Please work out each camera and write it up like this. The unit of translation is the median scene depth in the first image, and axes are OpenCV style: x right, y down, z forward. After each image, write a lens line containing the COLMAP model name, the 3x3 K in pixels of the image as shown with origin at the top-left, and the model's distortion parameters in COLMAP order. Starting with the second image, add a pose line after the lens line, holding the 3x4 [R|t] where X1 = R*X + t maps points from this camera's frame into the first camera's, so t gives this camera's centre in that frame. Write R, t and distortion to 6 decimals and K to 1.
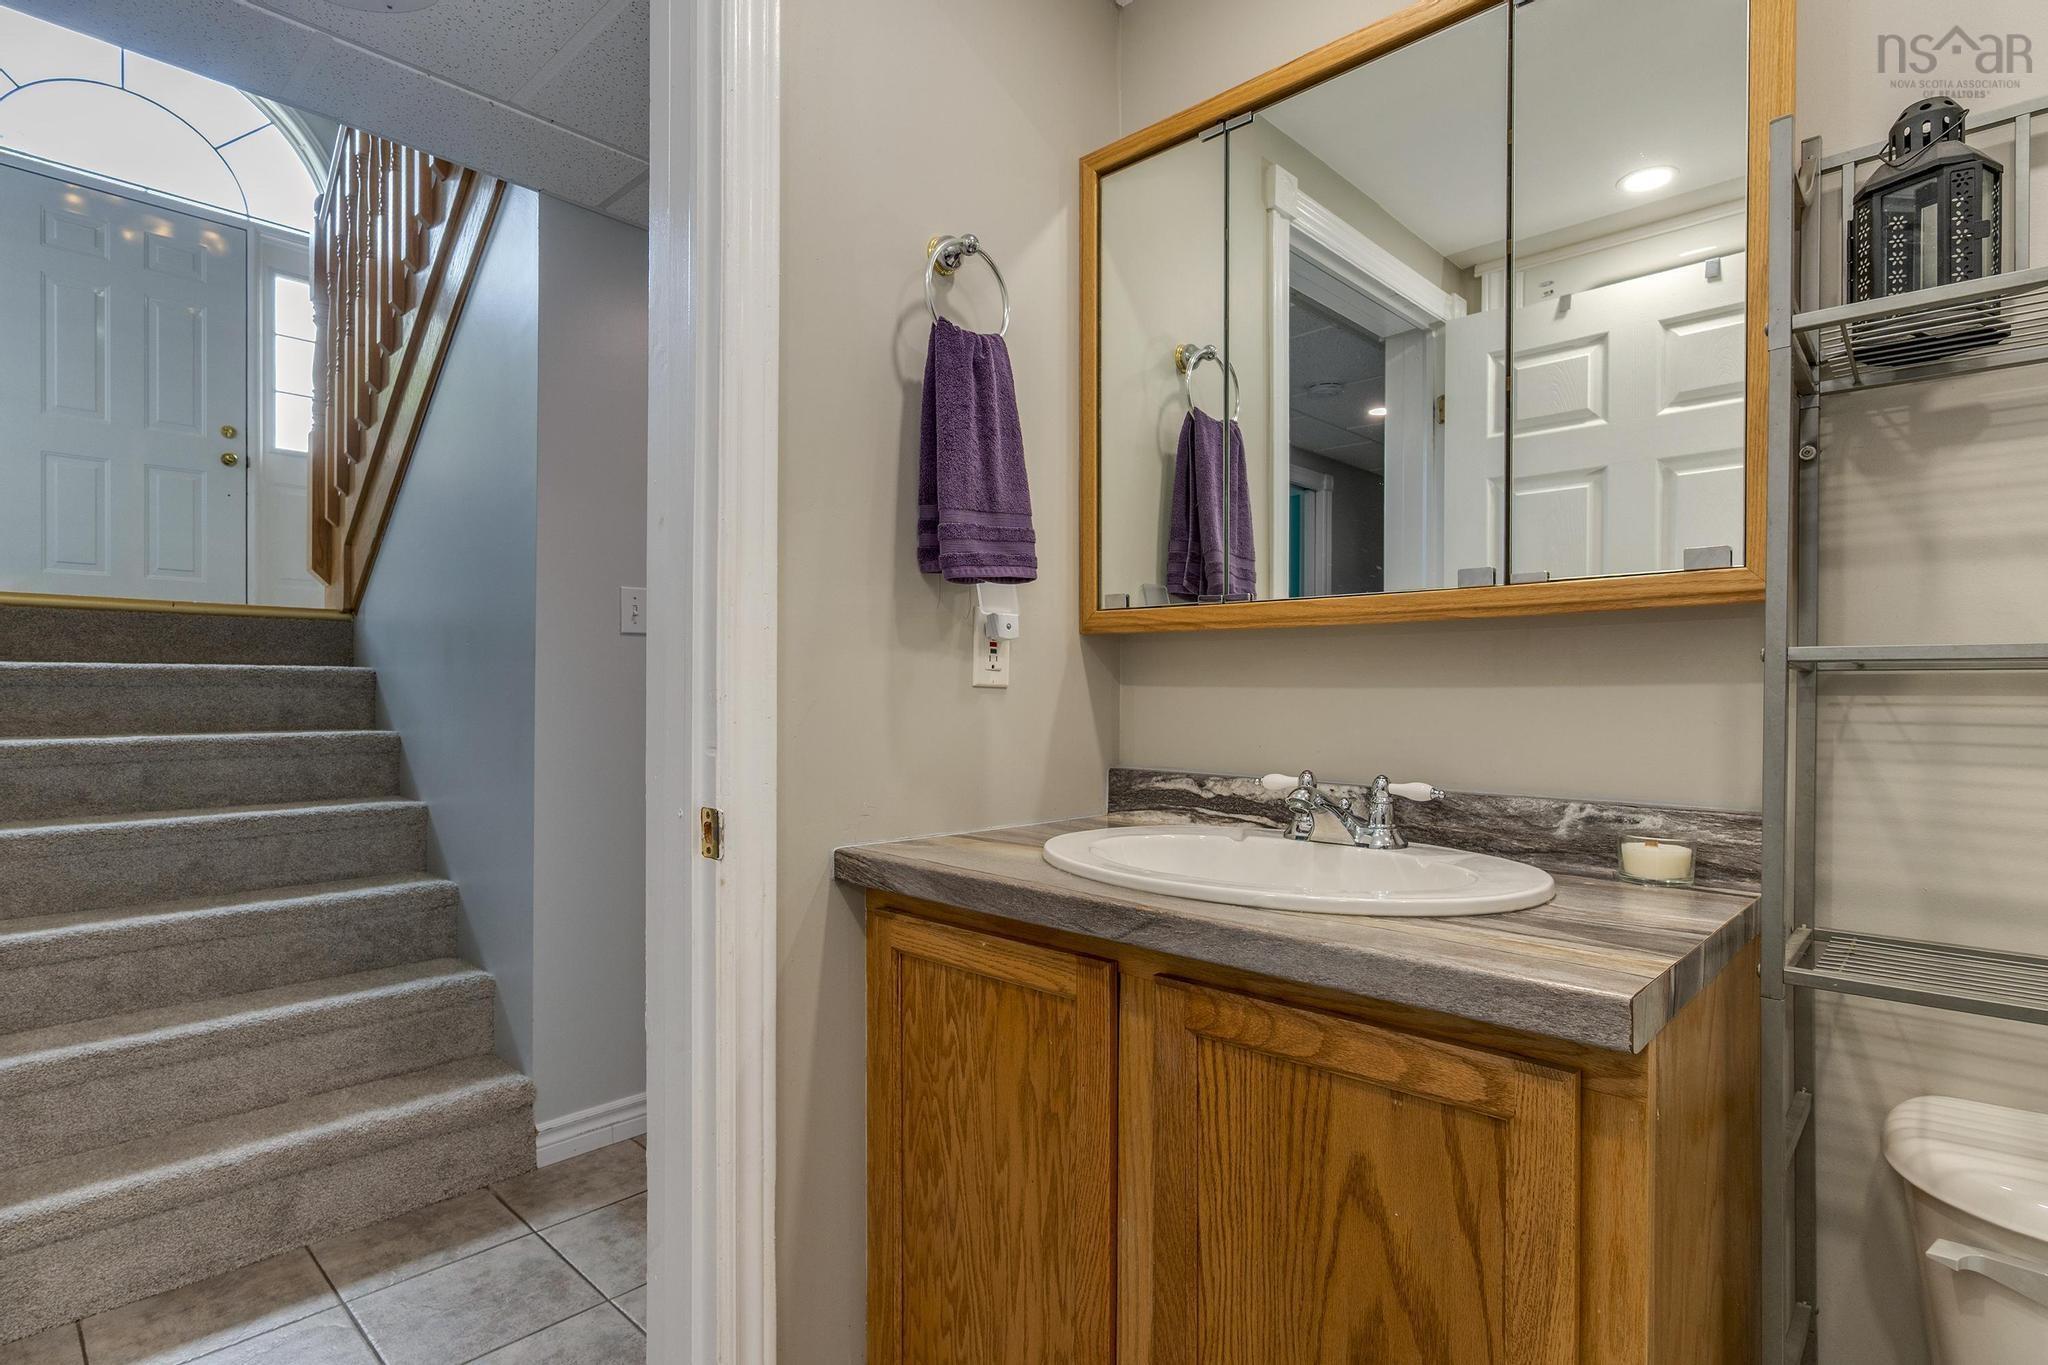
lens RADIAL K [[1023.3, 0, 1025.9], [0, 1023.3, 703.4], [0, 0, 1]] dist [0.001950, 0.000891]
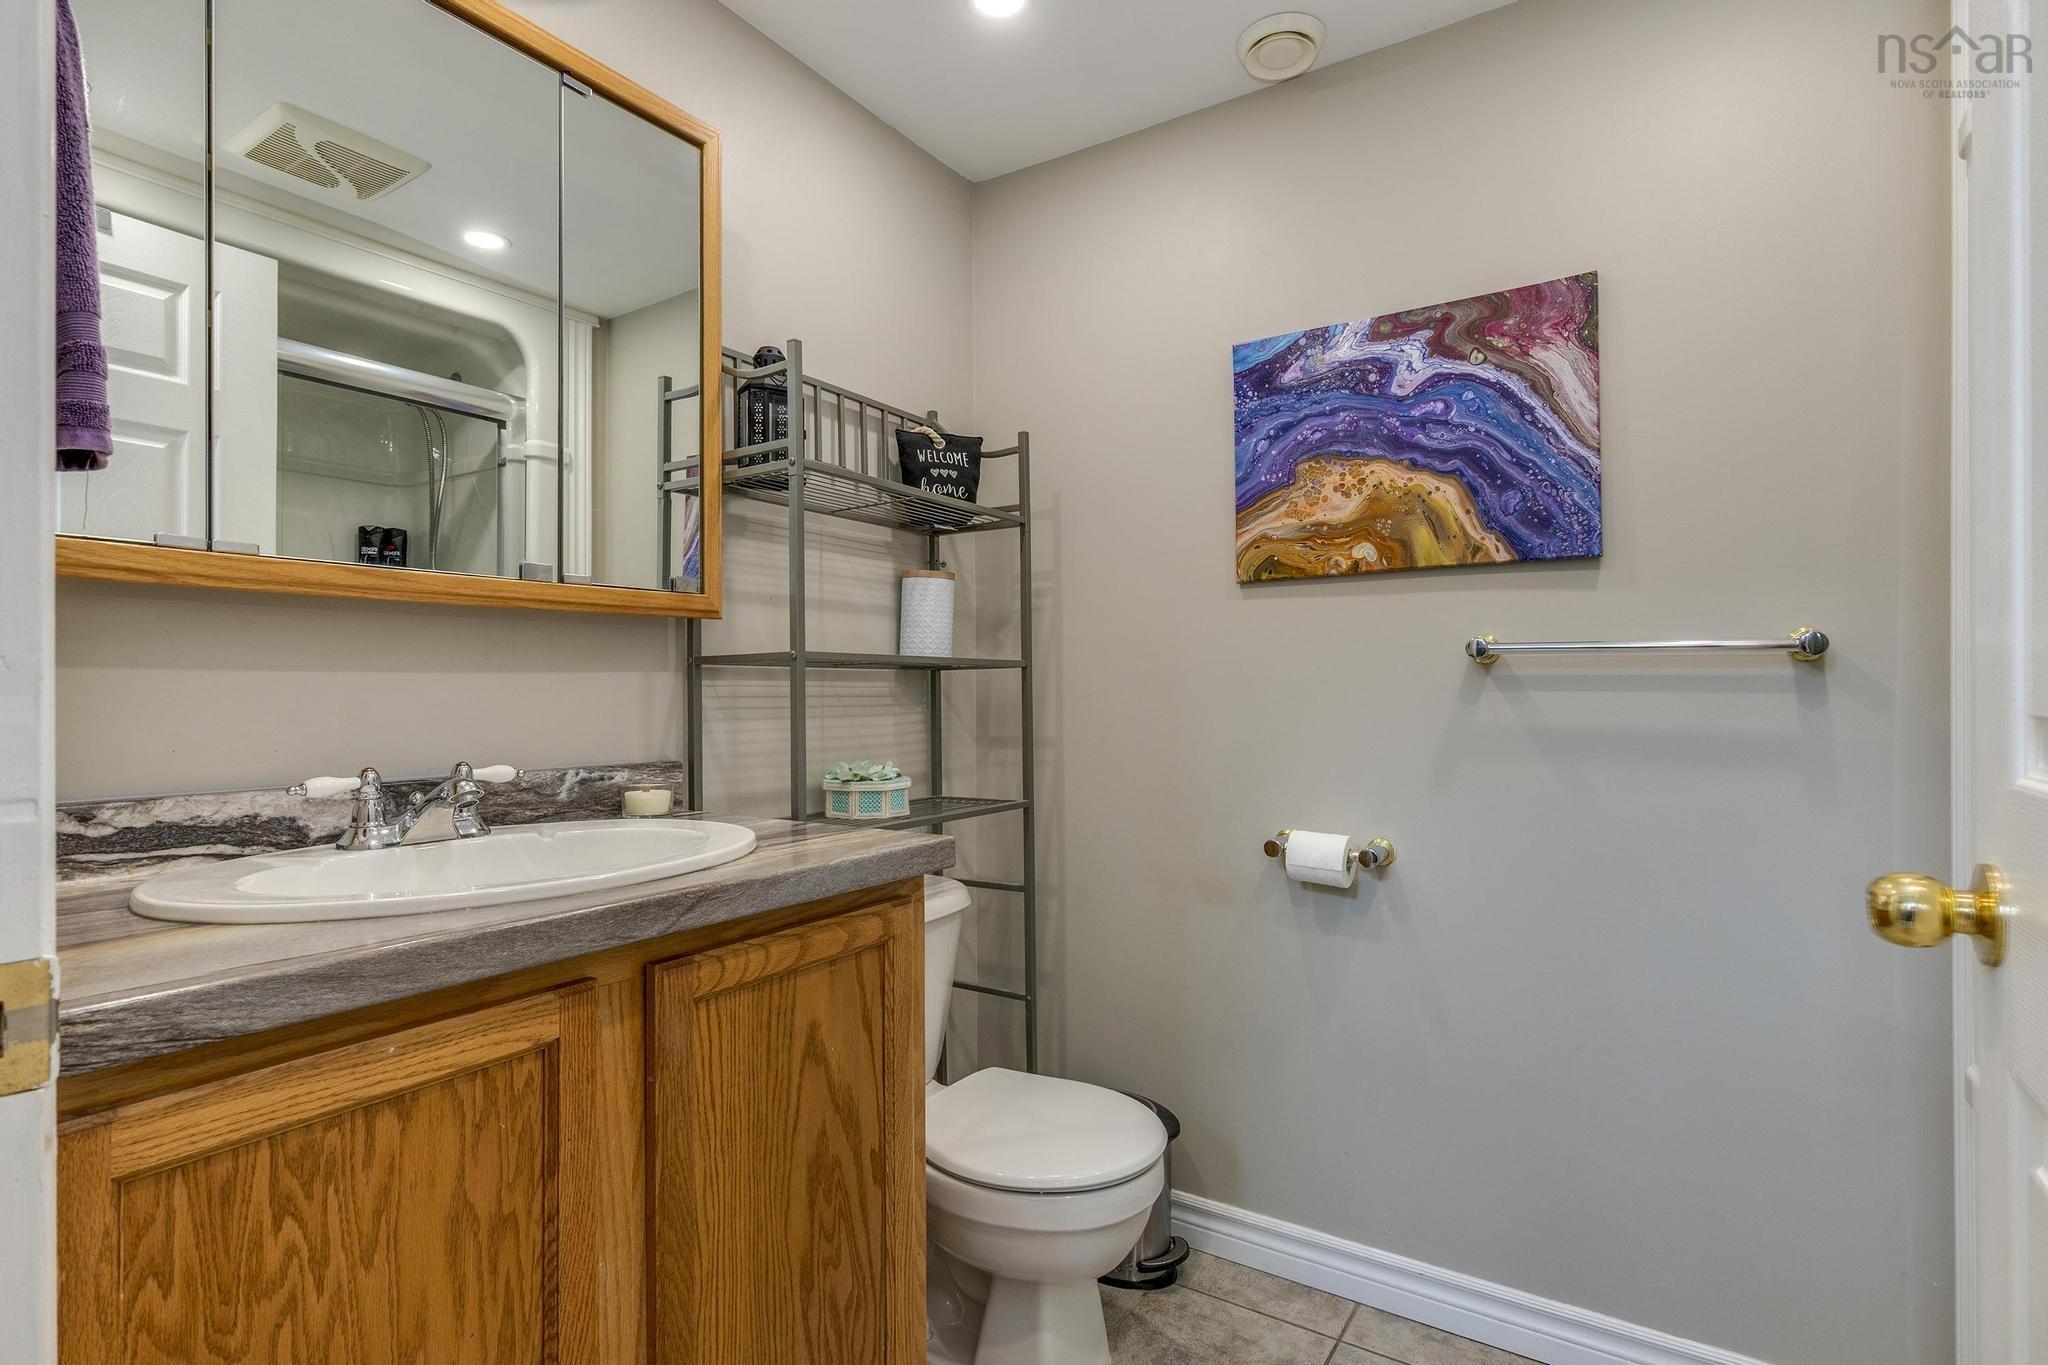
lens RADIAL K [[1011.8, 0, 1028.7], [0, 1011.8, 686.9], [0, 0, 1]] dist [-0.002610, 0.001094]
pose [[-0.175478, 0.000506, 0.984483, -0.744646], [0.015137, 0.999883, 0.002184, 0.005680], [-0.984367, 0.015286, -0.175465, 0.695588]]
